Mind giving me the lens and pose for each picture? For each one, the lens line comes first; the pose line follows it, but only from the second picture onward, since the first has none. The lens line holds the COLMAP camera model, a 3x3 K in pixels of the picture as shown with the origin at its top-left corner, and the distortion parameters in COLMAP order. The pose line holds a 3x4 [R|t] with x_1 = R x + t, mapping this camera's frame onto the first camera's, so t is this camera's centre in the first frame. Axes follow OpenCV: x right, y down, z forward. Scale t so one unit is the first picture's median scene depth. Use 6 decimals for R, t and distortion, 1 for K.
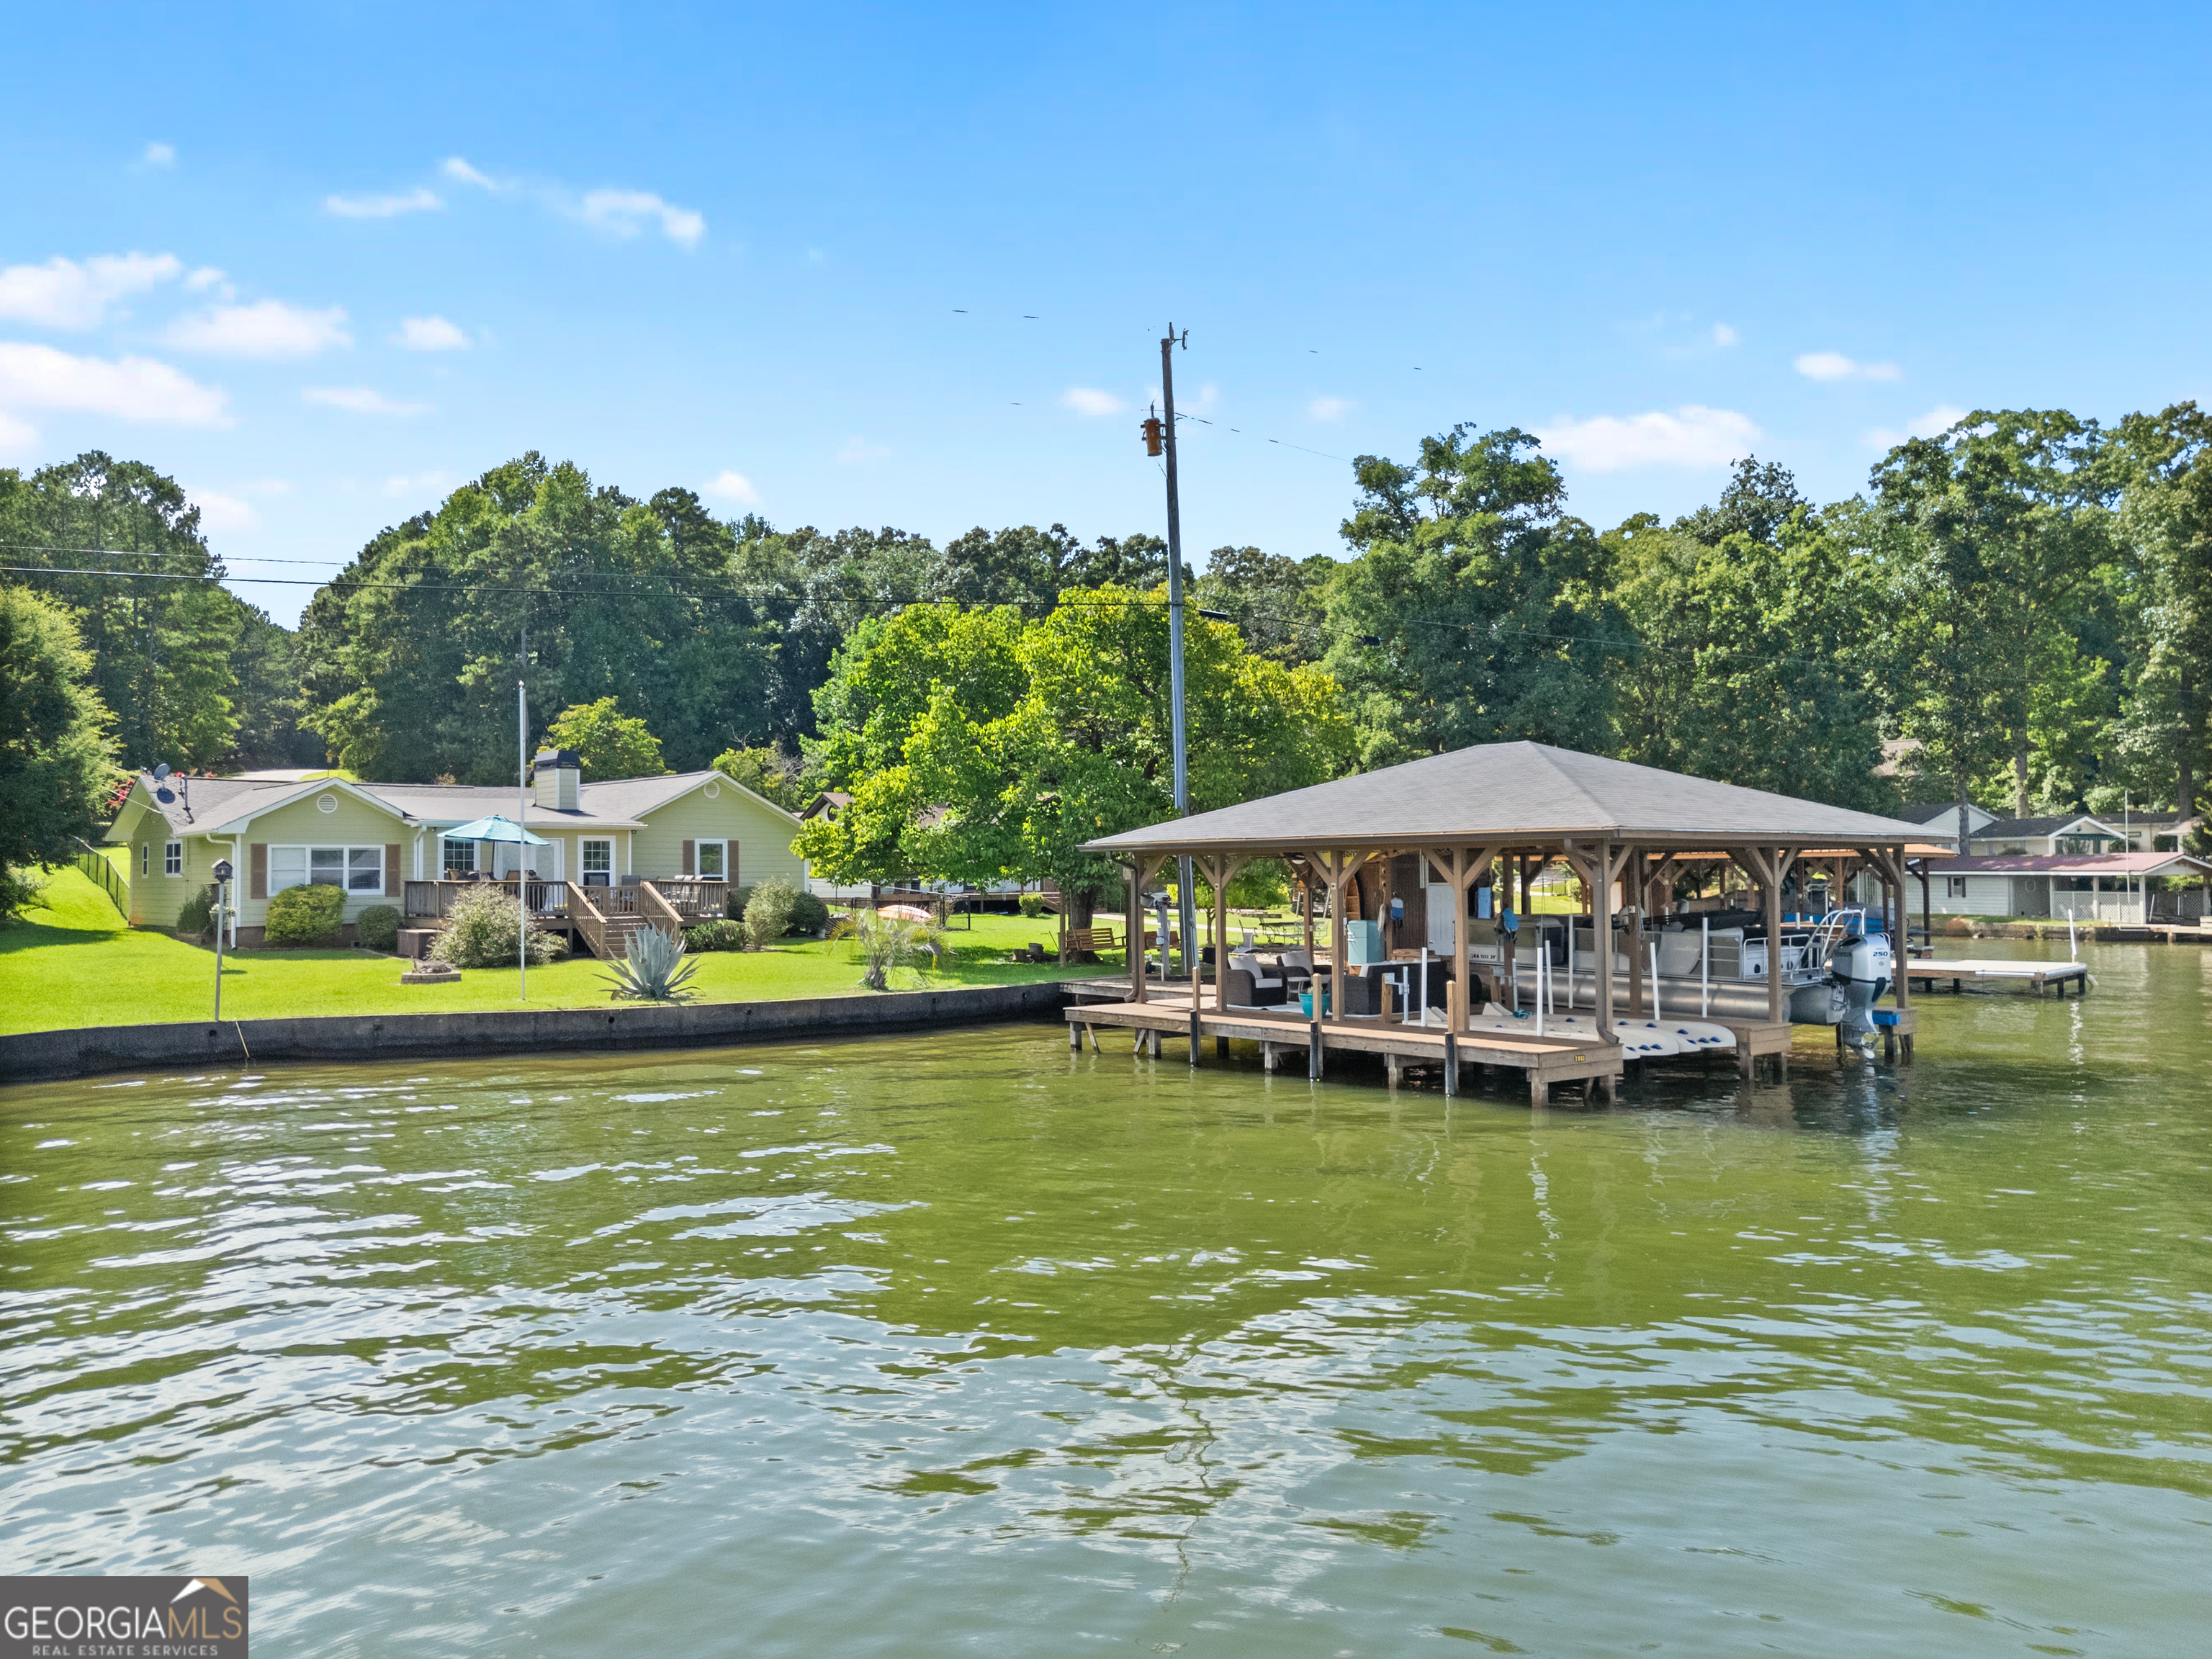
lens RADIAL K [[1672.0, 0, 1102.2], [0, 1672.0, 838.3], [0, 0, 1]] dist [0.063933, -0.025891]
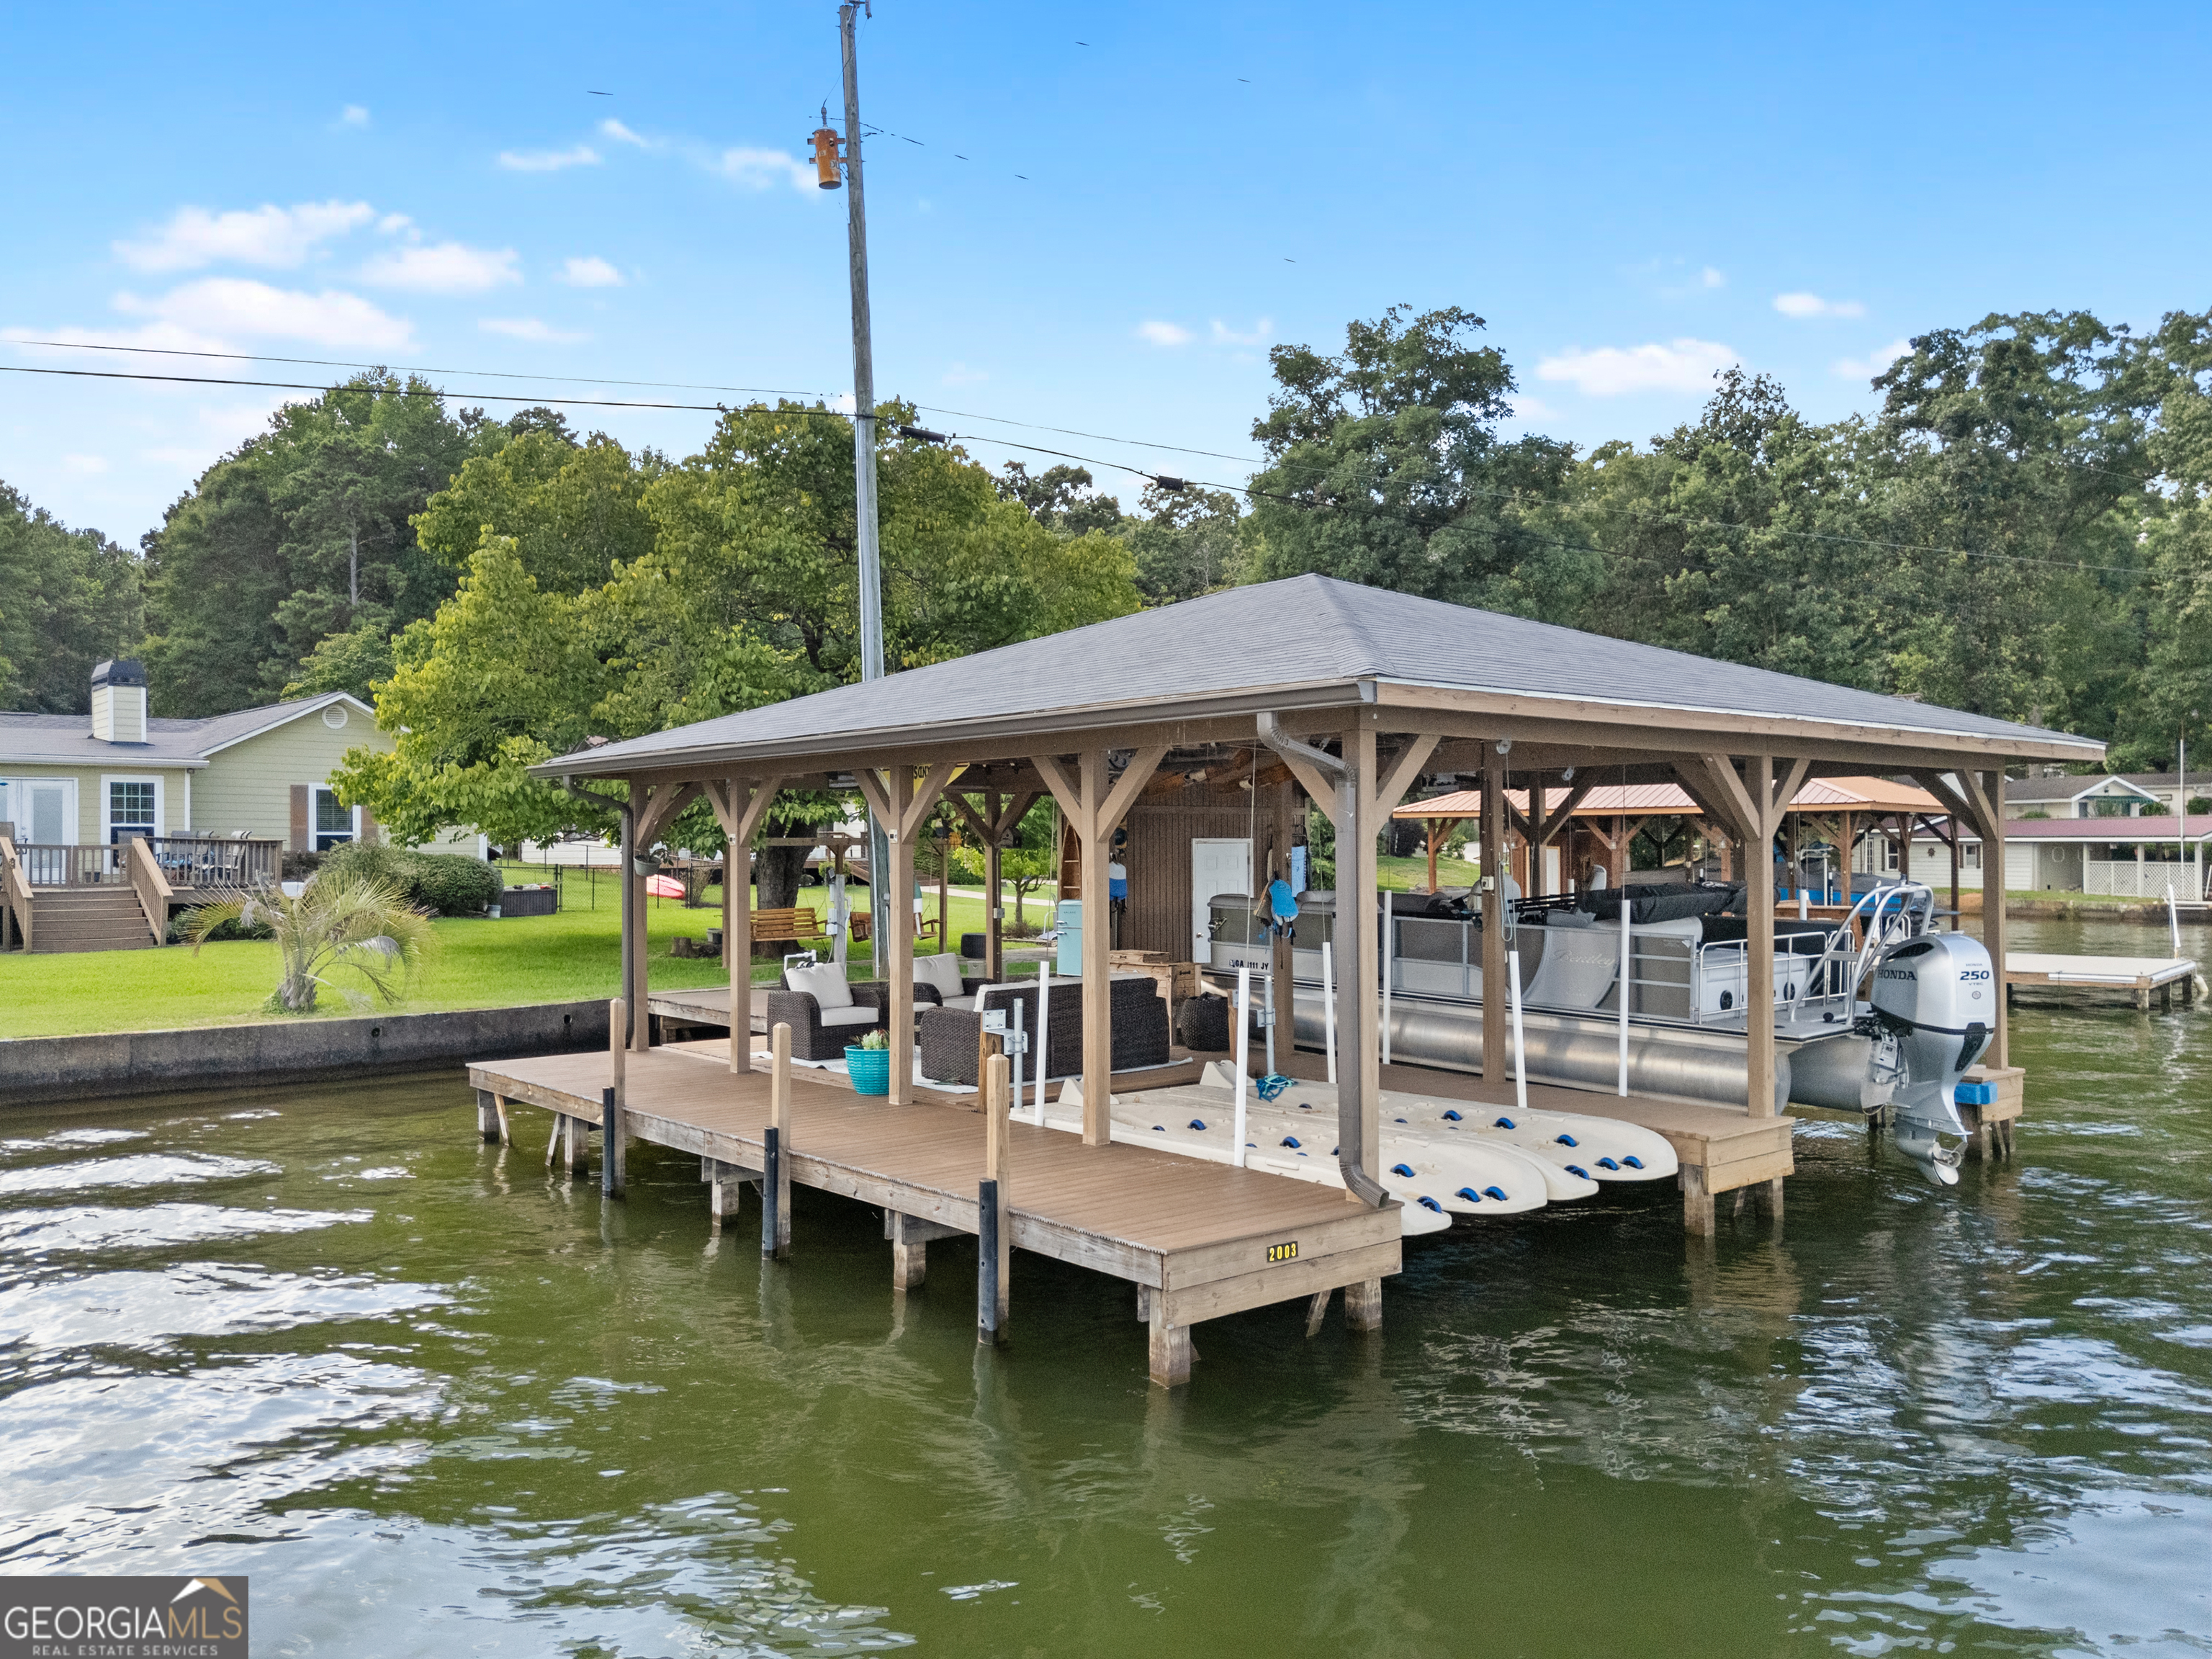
lens RADIAL K [[1672.0, 0, 1105.0], [0, 1672.0, 842.4], [0, 0, 1]] dist [0.063933, -0.025891]
pose [[0.999937, 0.003155, 0.010751, 0.060230], [-0.003373, 0.999787, 0.020343, 0.006151], [-0.010685, -0.020378, 0.999735, 0.152450]]
